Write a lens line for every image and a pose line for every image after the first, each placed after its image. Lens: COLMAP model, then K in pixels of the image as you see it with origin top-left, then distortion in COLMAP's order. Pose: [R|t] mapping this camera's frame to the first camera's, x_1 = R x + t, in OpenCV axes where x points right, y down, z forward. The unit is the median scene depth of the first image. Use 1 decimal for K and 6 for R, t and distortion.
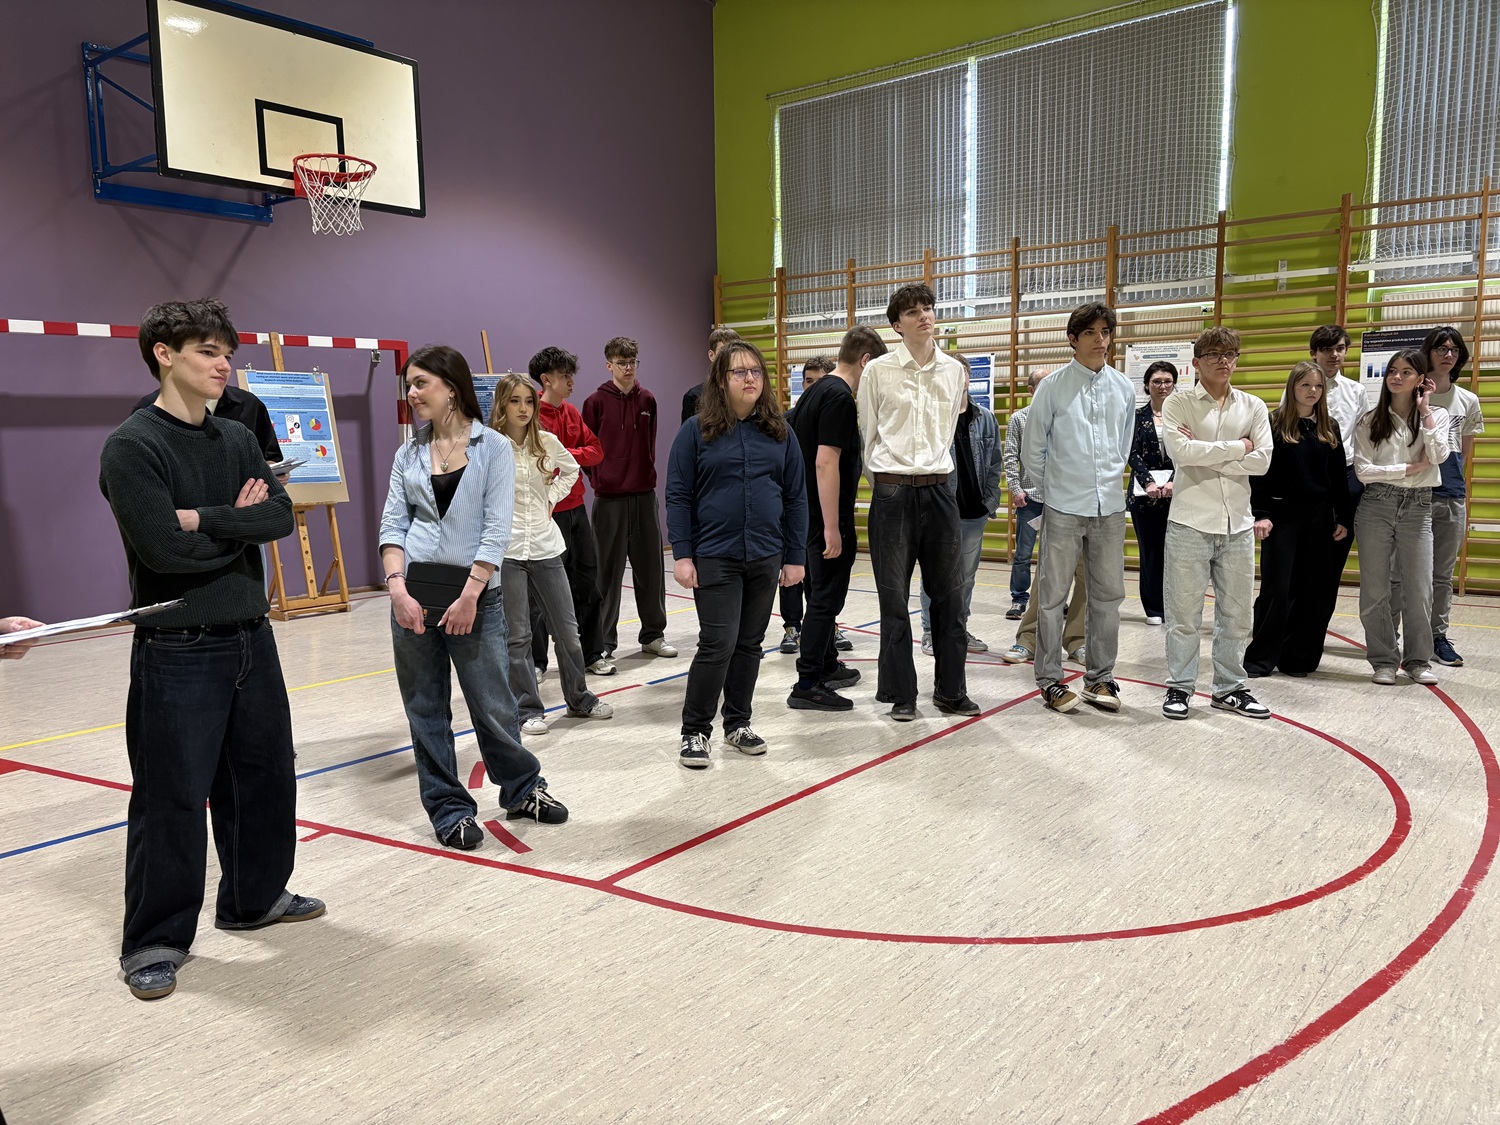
lens RADIAL K [[1133.7, 0, 750.0], [0, 1133.7, 562.5], [0, 0, 1]] dist [0.020550, -0.006335]
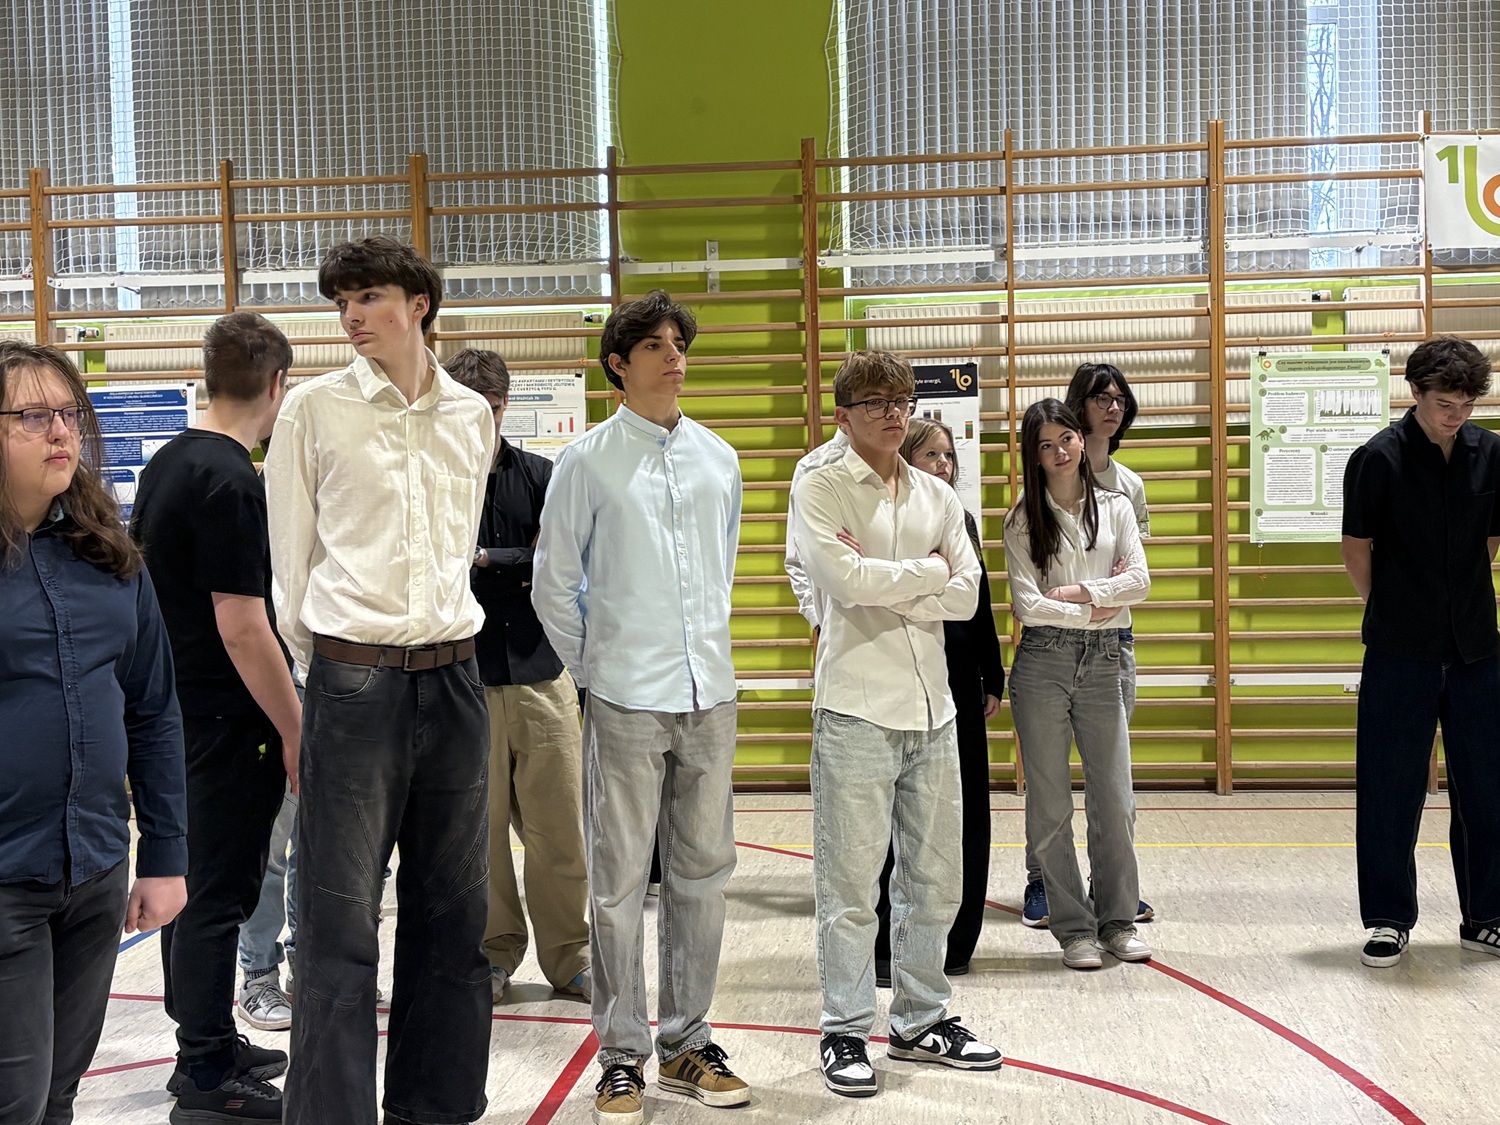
lens RADIAL K [[2069.2, 0, 750.0], [0, 2069.2, 562.5], [0, 0, 1]] dist [0.233927, -0.924465]
pose [[0.834364, -0.021680, 0.550788, -0.111129], [0.075561, 0.994292, -0.075328, -0.021084], [-0.546011, 0.104469, 0.831239, 0.128635]]
